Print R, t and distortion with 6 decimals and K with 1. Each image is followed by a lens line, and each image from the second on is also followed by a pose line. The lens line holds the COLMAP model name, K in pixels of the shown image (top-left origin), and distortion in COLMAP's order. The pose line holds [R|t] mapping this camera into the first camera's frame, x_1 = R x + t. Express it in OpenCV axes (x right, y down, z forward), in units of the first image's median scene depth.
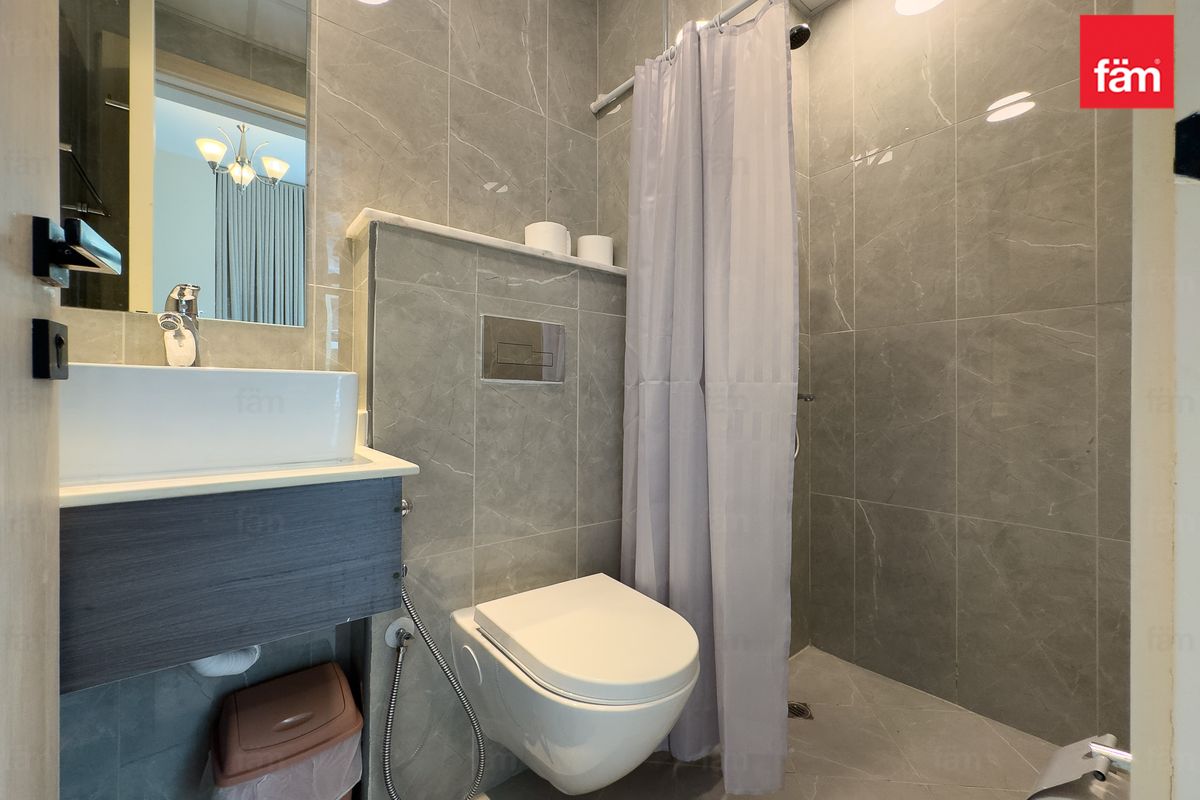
lens RADIAL K [[482.6, 0, 597.6], [0, 482.6, 404.2], [0, 0, 1]] dist [-0.002882, 0.001070]
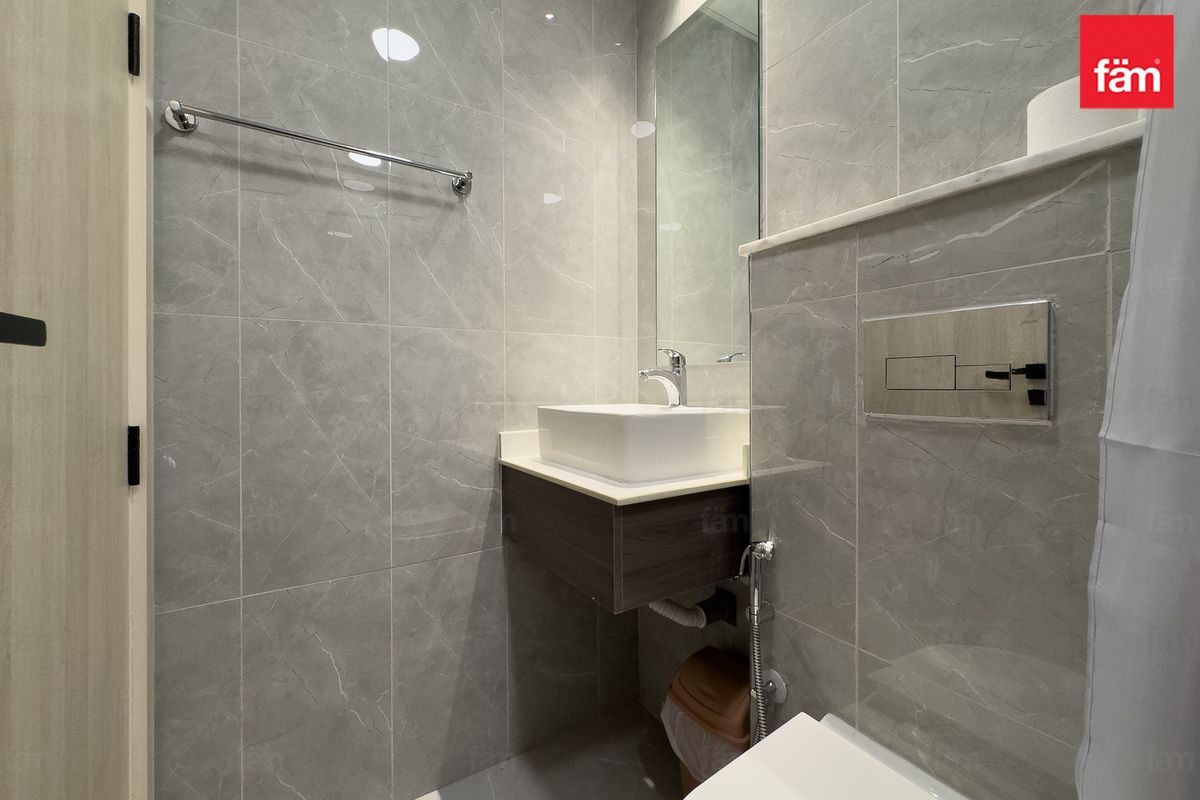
lens RADIAL K [[482.6, 0, 596.1], [0, 482.6, 389.1], [0, 0, 1]] dist [-0.002882, 0.001070]
pose [[-0.099457, -0.002211, -0.995039, 0.489553], [-0.003522, 0.999992, -0.001870, -0.083950], [0.995036, 0.003318, -0.099464, 0.679532]]
